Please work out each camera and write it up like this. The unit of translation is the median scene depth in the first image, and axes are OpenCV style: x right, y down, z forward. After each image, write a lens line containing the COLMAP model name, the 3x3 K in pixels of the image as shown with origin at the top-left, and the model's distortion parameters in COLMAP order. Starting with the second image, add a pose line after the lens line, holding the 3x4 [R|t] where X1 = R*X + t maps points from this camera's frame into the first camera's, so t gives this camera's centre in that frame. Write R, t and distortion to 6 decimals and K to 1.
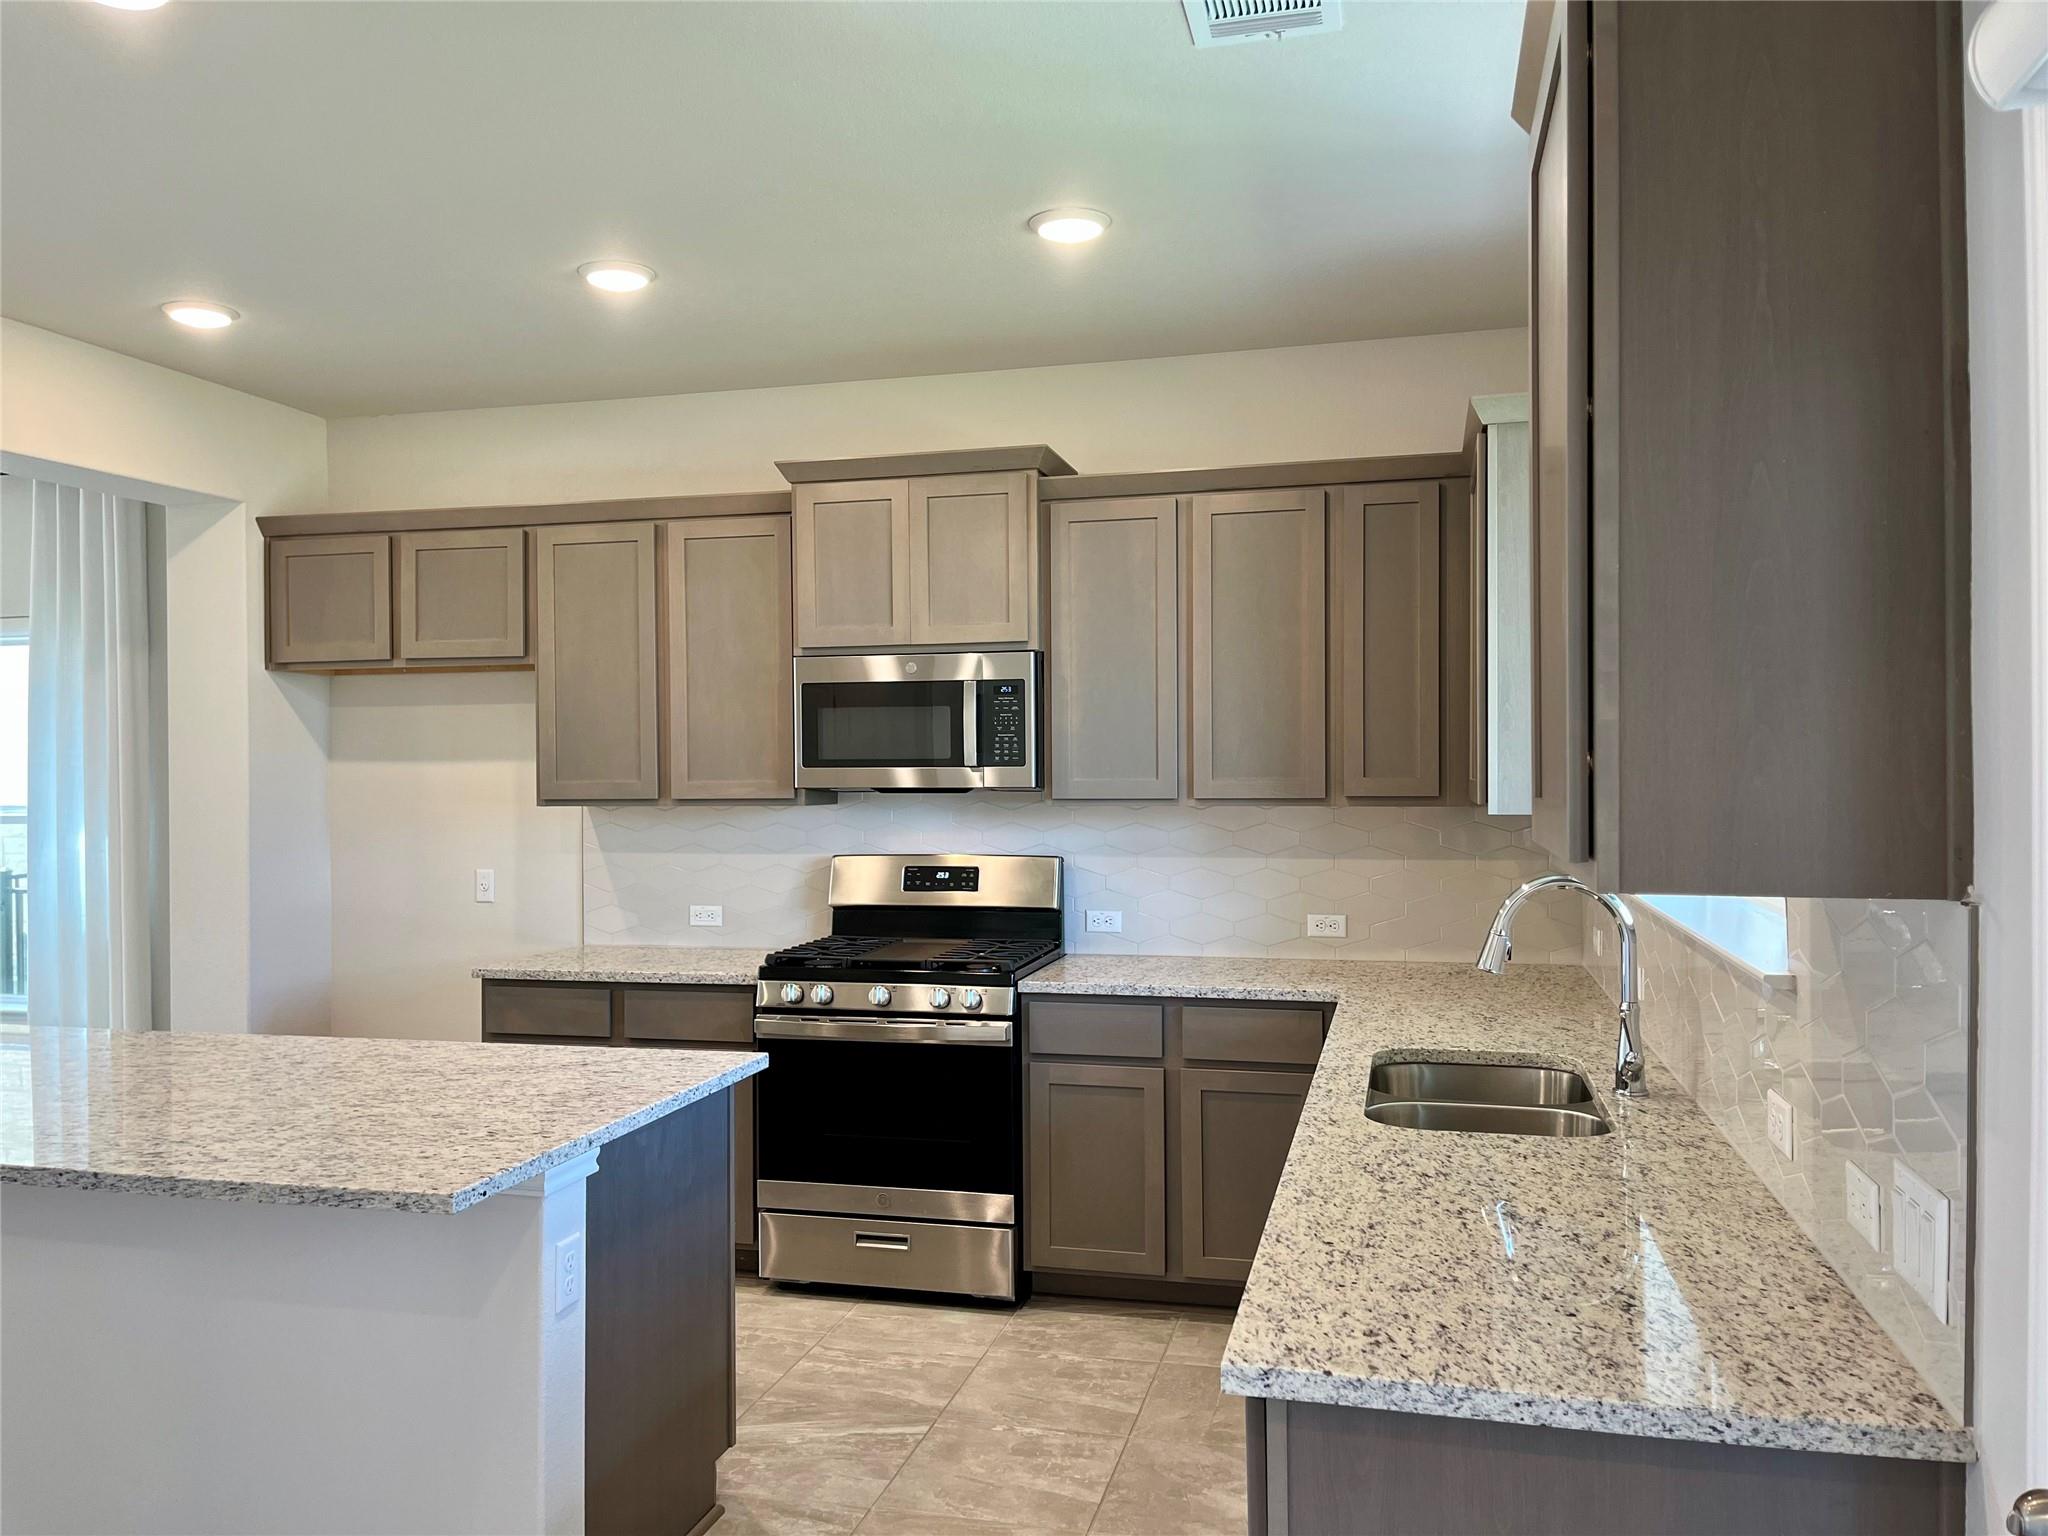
lens RADIAL K [[1555.0, 0, 1009.1], [0, 1555.0, 774.7], [0, 0, 1]] dist [0.054835, -0.067695]
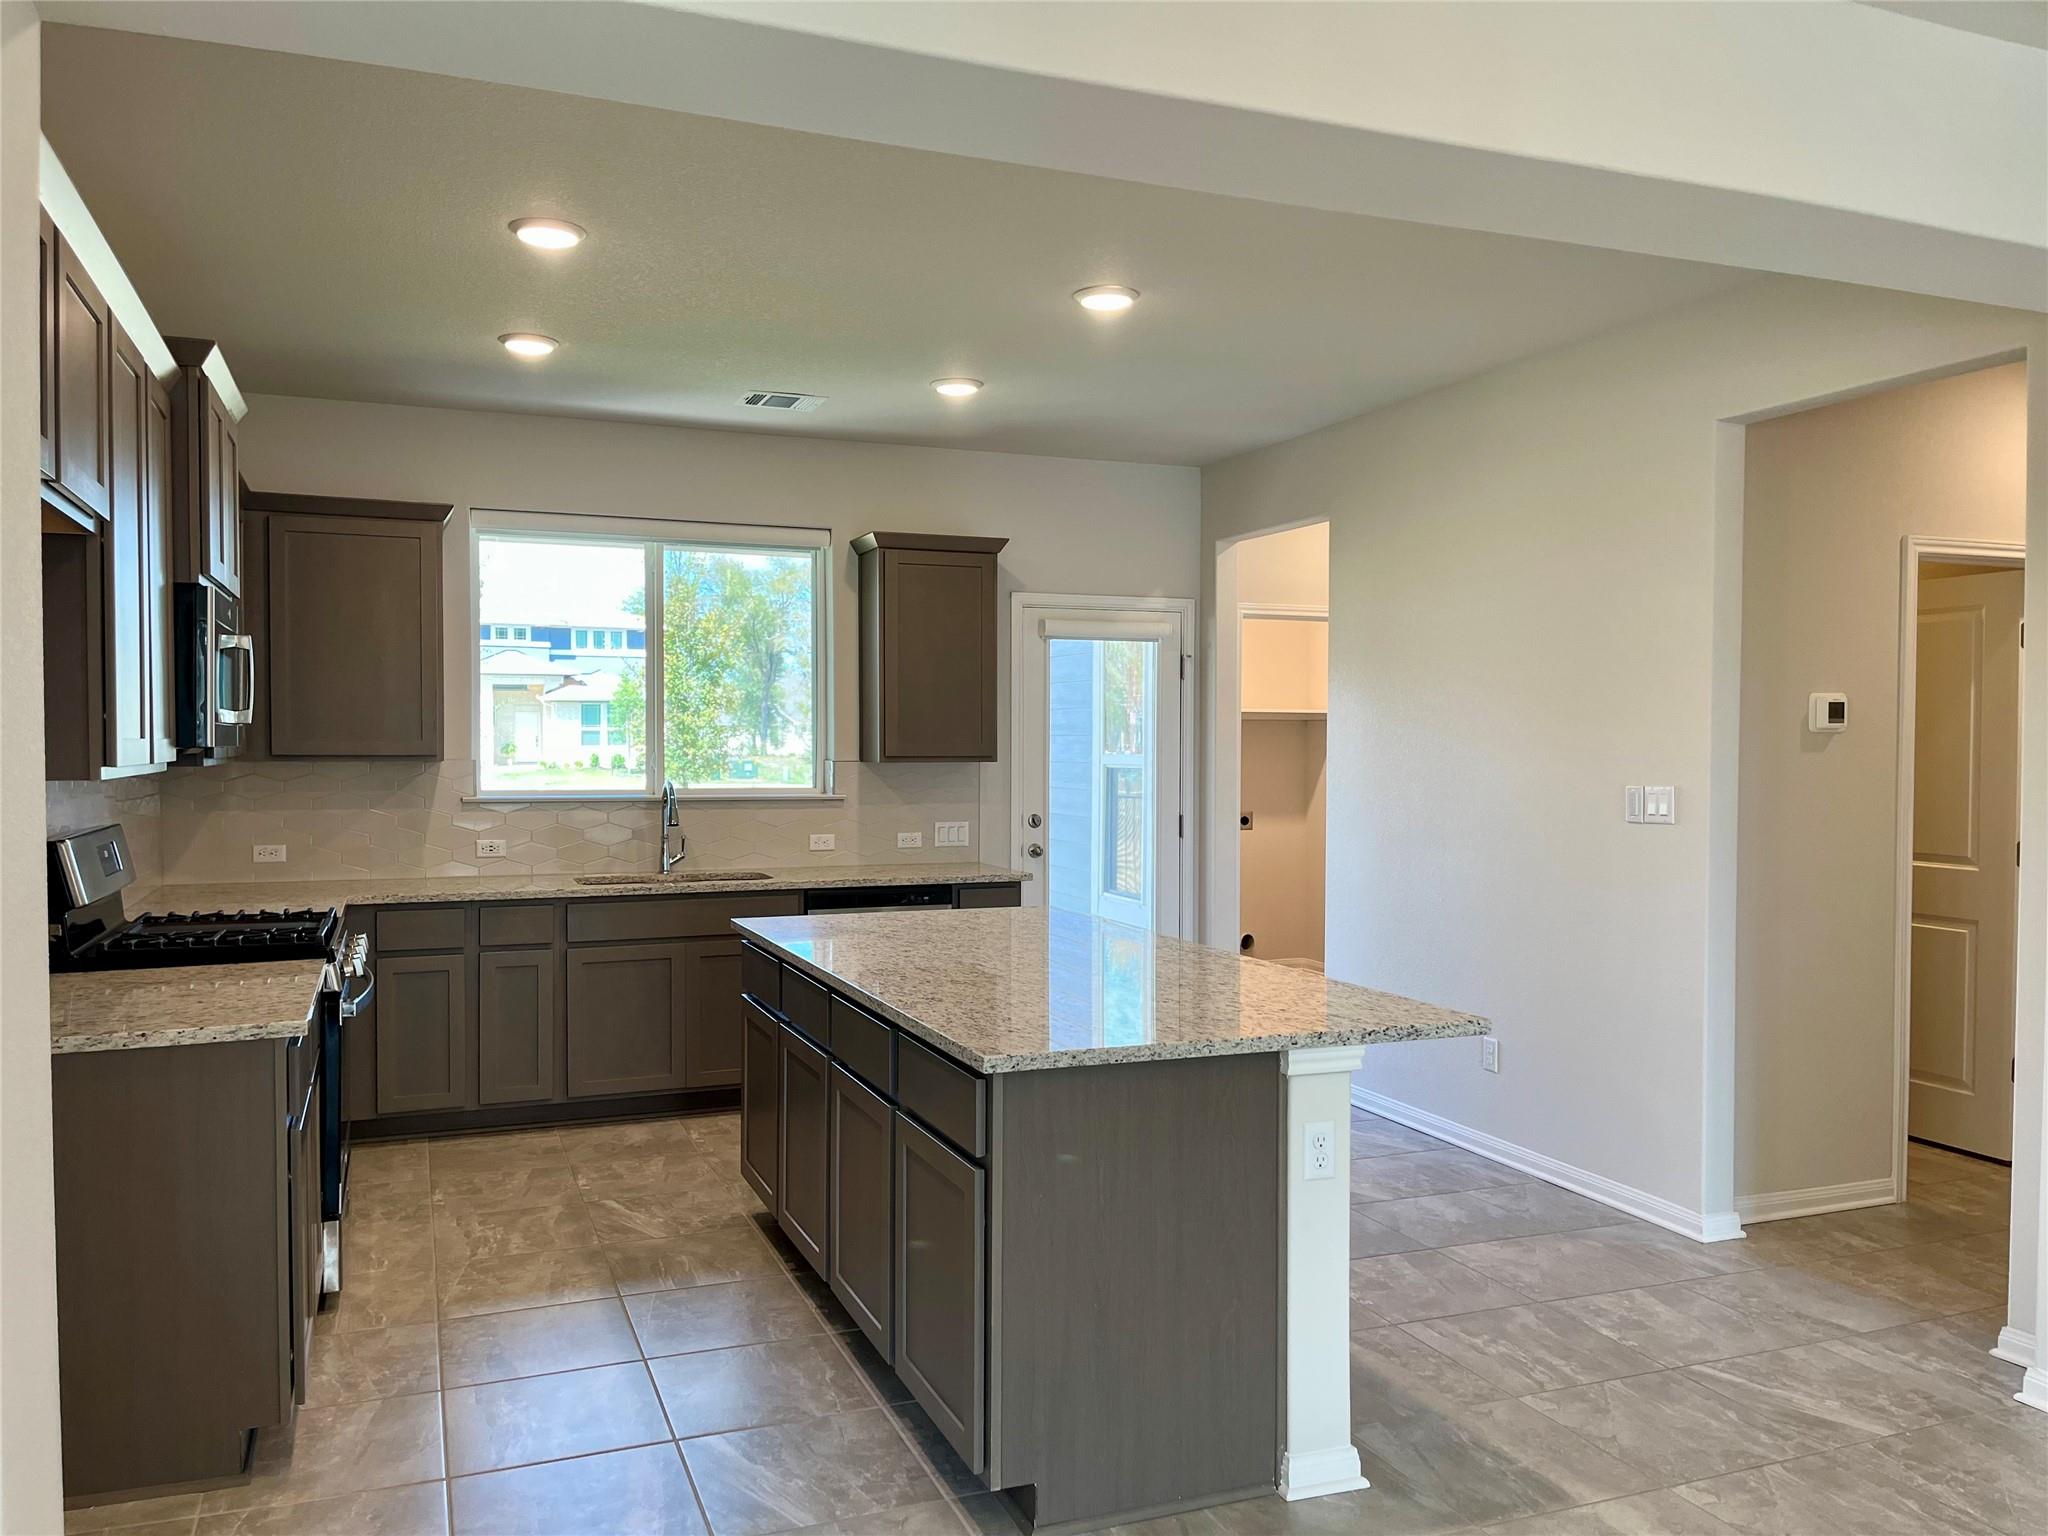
lens RADIAL K [[1528.7, 0, 1024.0], [0, 1528.7, 768.0], [0, 0, 1]] dist [0.039083, -0.072193]
pose [[-0.597748, -0.006812, 0.801655, -1.038879], [0.004322, 0.999922, 0.011720, 0.011123], [-0.801673, 0.010470, -0.597672, 1.141890]]
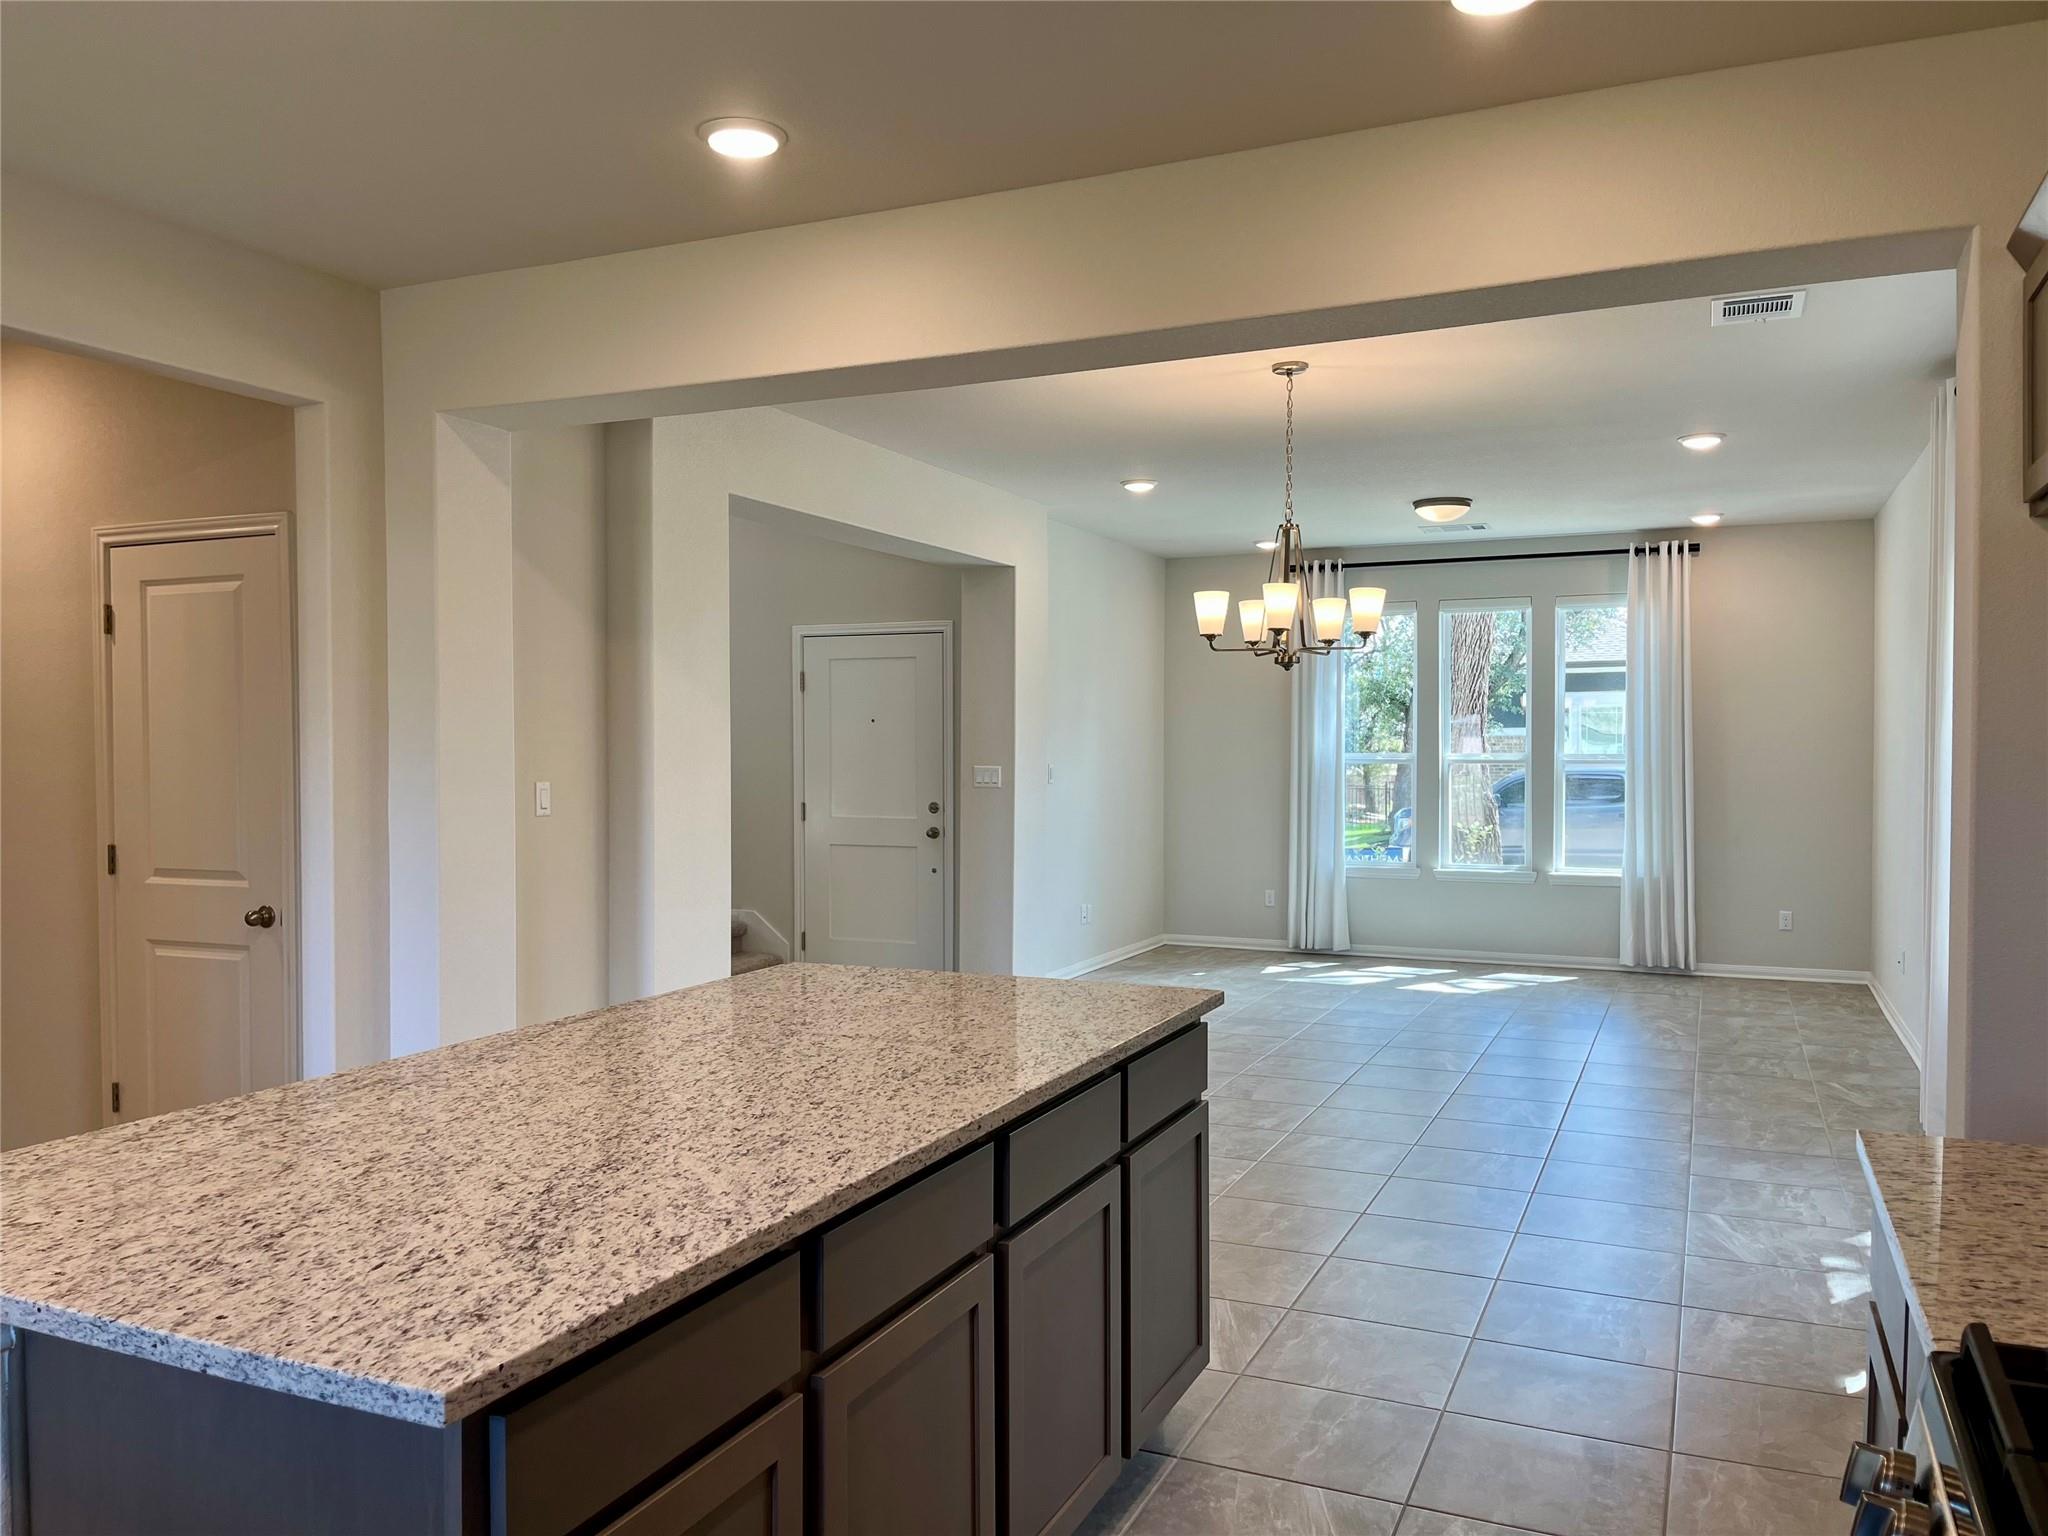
lens RADIAL K [[1555.0, 0, 1009.1], [0, 1555.0, 774.7], [0, 0, 1]] dist [0.054835, -0.067695]
pose [[-0.169328, 0.029560, -0.985116, 0.143780], [0.000645, 0.999553, 0.029882, 0.006866], [0.985560, 0.004424, -0.169272, 0.833749]]
